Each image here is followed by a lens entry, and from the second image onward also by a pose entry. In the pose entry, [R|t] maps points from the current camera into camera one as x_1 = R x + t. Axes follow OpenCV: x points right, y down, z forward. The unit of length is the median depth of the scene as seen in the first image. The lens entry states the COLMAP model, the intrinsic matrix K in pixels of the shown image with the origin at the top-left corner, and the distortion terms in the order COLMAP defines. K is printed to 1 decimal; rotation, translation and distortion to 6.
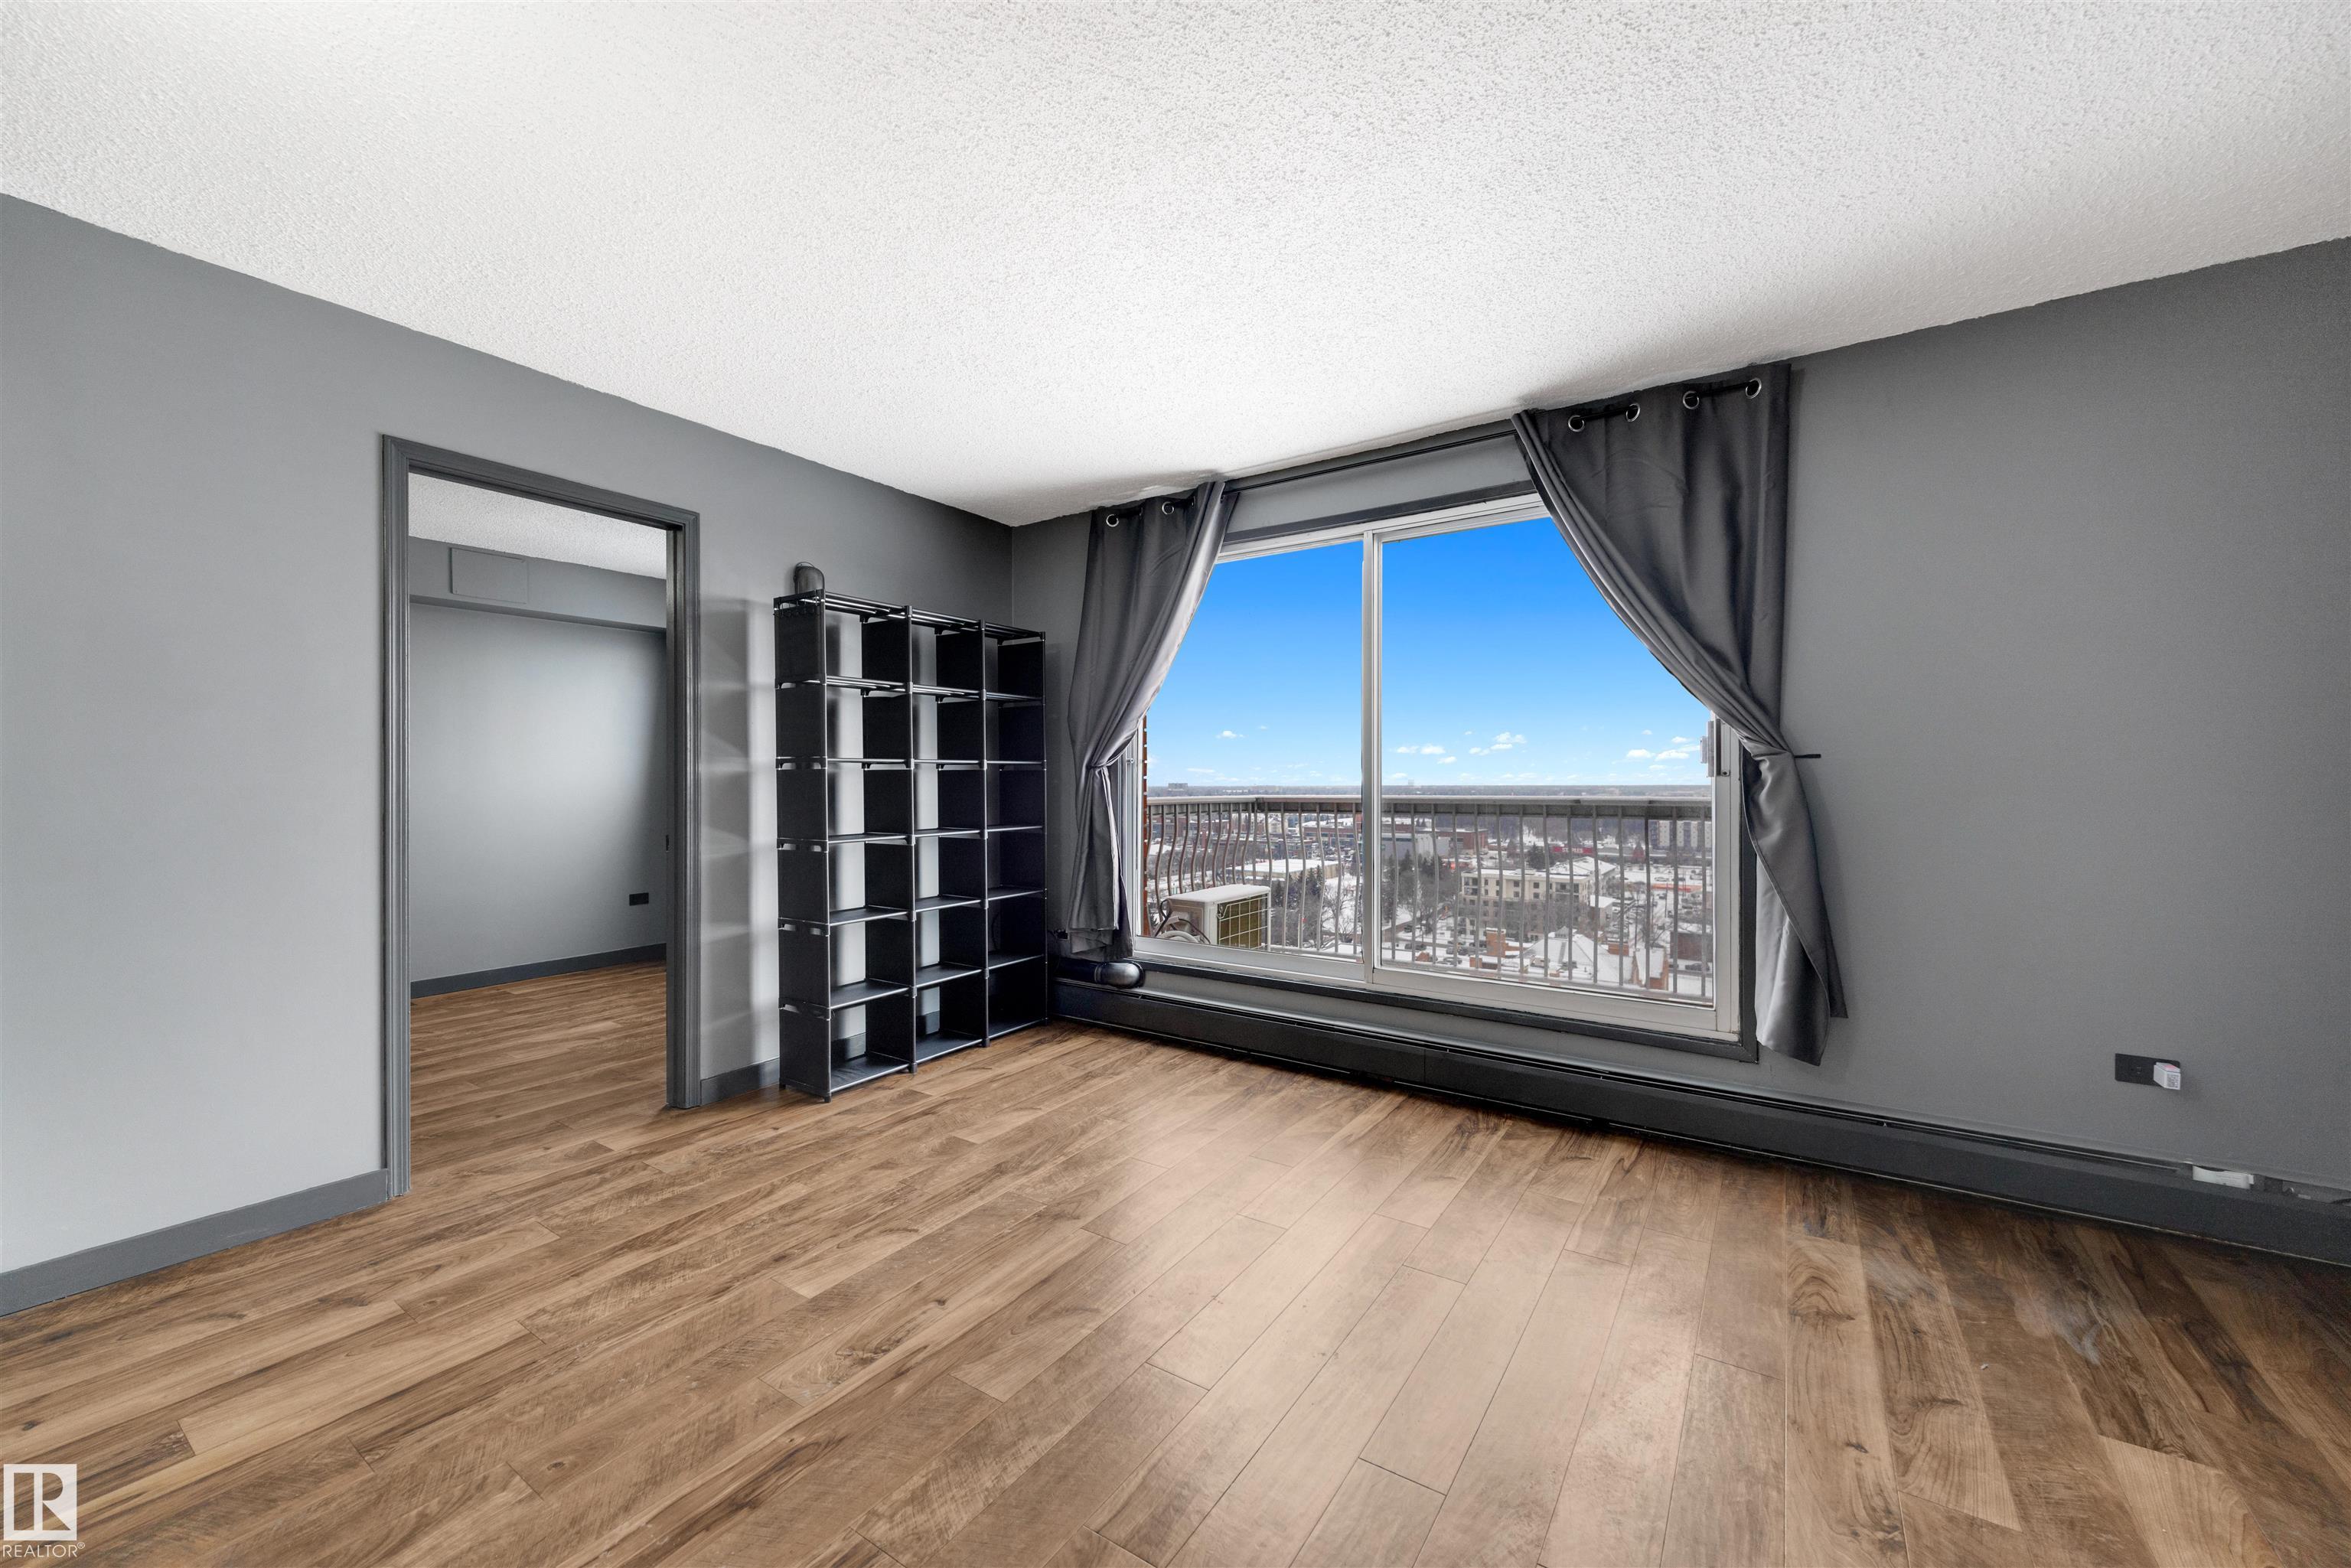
lens RADIAL K [[900.5, 0, 1157.8], [0, 900.5, 779.9], [0, 0, 1]] dist [0.017474, -0.008751]
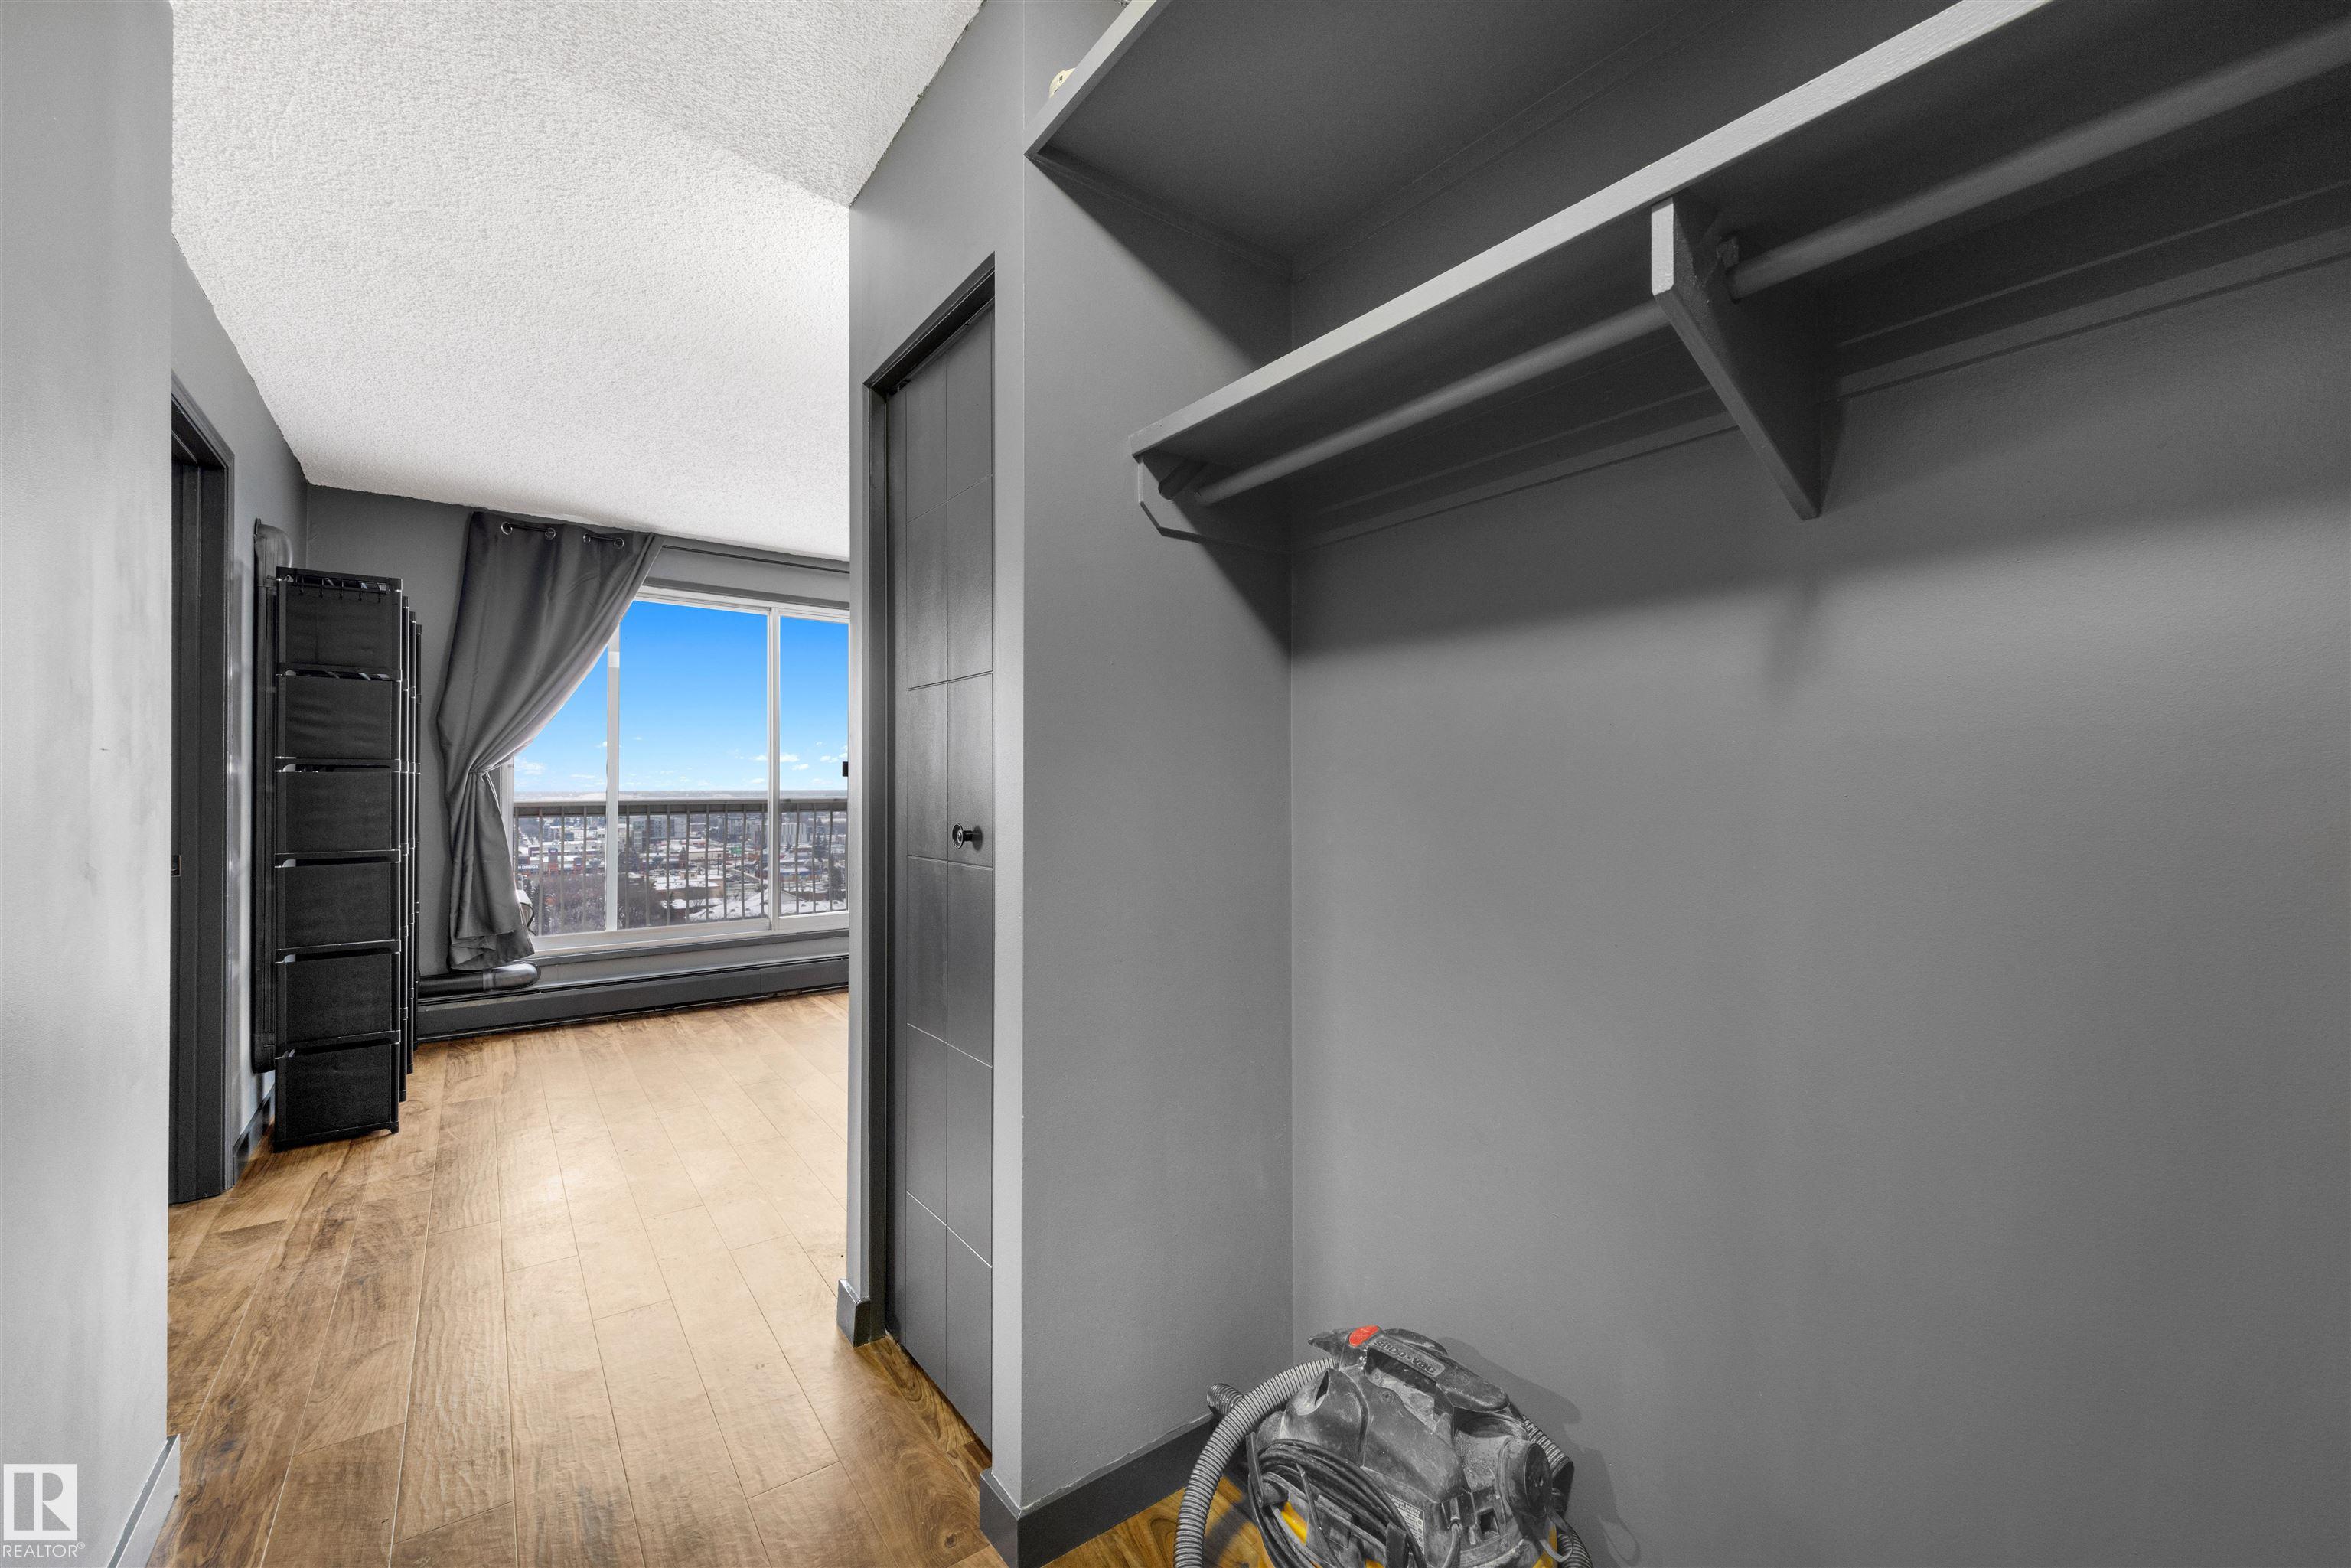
lens RADIAL K [[929.6, 0, 1167.2], [0, 929.6, 780.8], [0, 0, 1]] dist [0.001854, -0.000156]
pose [[0.321704, 0.004730, 0.946829, -1.220107], [0.001302, 0.999984, -0.005438, 0.003551], [-0.946840, 0.002982, 0.321692, -0.067651]]
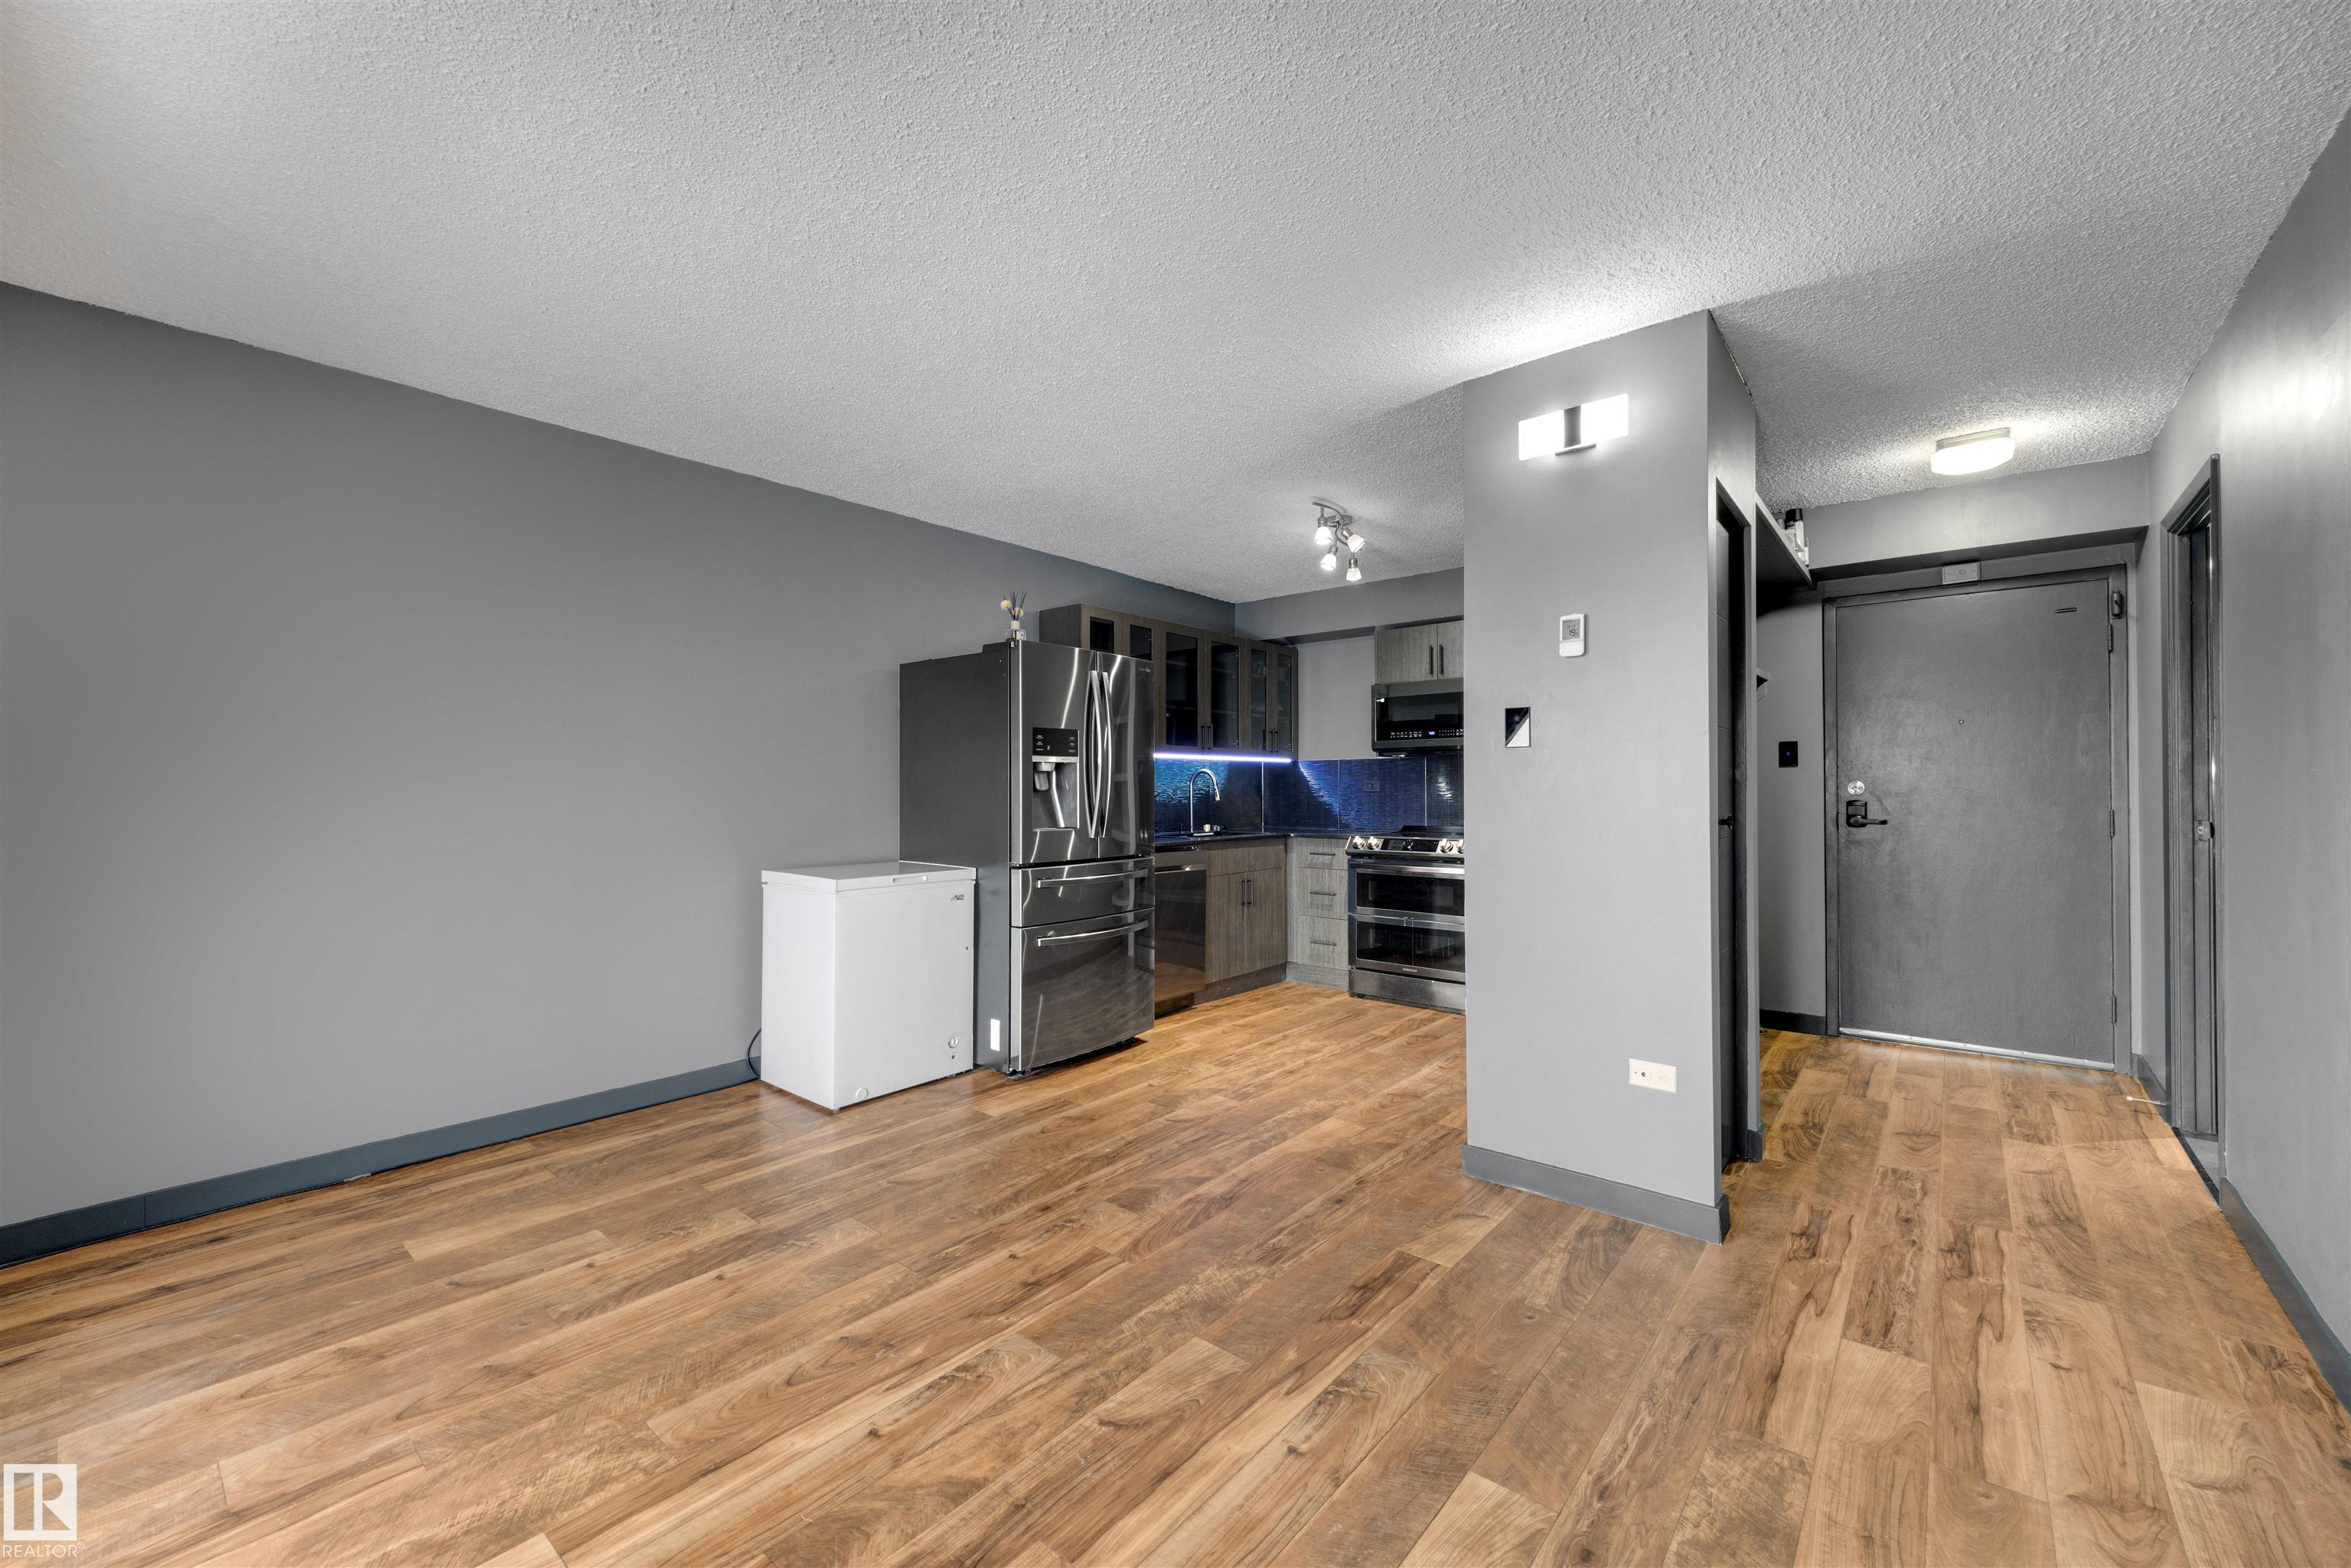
lens RADIAL K [[929.6, 0, 1167.2], [0, 929.6, 780.8], [0, 0, 1]] dist [0.001854, -0.000156]
pose [[-0.995271, 0.004747, 0.097020, -0.157981], [0.004530, 0.999987, -0.002461, -0.007713], [-0.097030, -0.002010, -0.995279, 1.363481]]
